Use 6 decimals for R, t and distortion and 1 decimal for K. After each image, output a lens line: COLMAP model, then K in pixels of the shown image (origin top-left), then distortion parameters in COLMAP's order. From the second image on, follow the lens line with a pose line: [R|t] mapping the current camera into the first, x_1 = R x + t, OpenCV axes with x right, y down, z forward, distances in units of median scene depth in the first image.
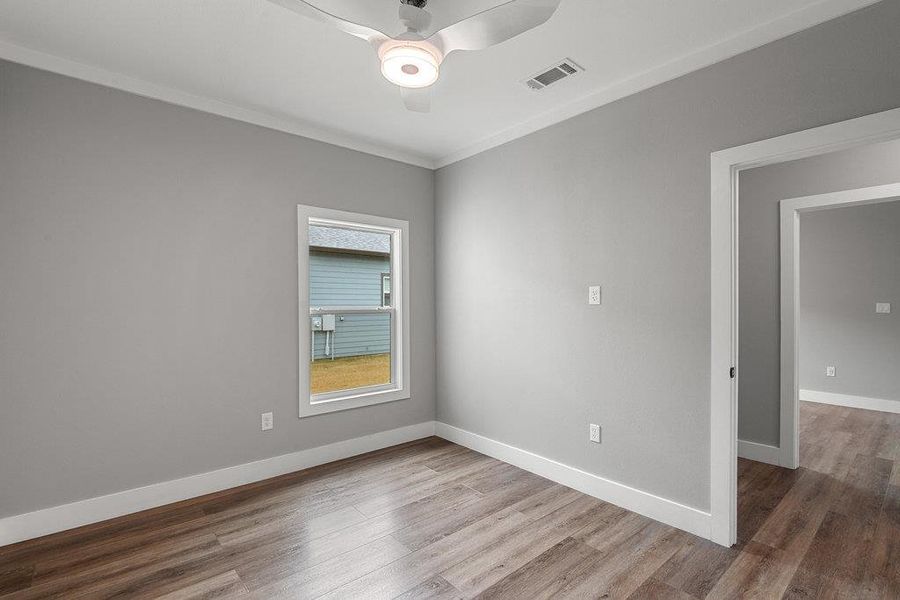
lens RADIAL K [[416.0, 0, 466.2], [0, 416.0, 299.9], [0, 0, 1]] dist [-0.000866, -0.000953]
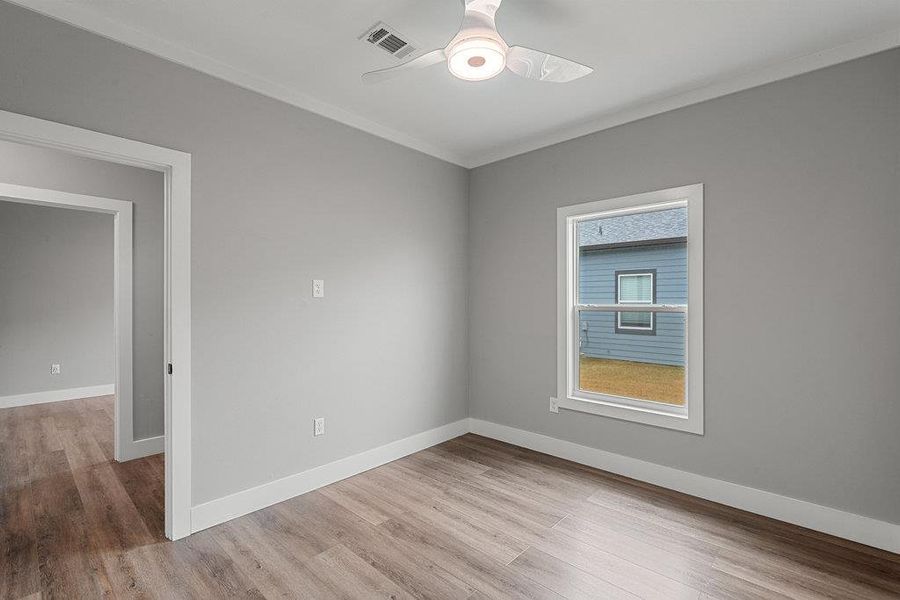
lens RADIAL K [[429.4, 0, 452.9], [0, 429.4, 305.8], [0, 0, 1]] dist [0.000012, -0.000690]
pose [[0.071165, 0.000911, -0.997464, 1.712828], [0.008778, 0.999960, 0.001539, 0.026600], [0.997426, -0.008865, 0.071154, 1.585087]]
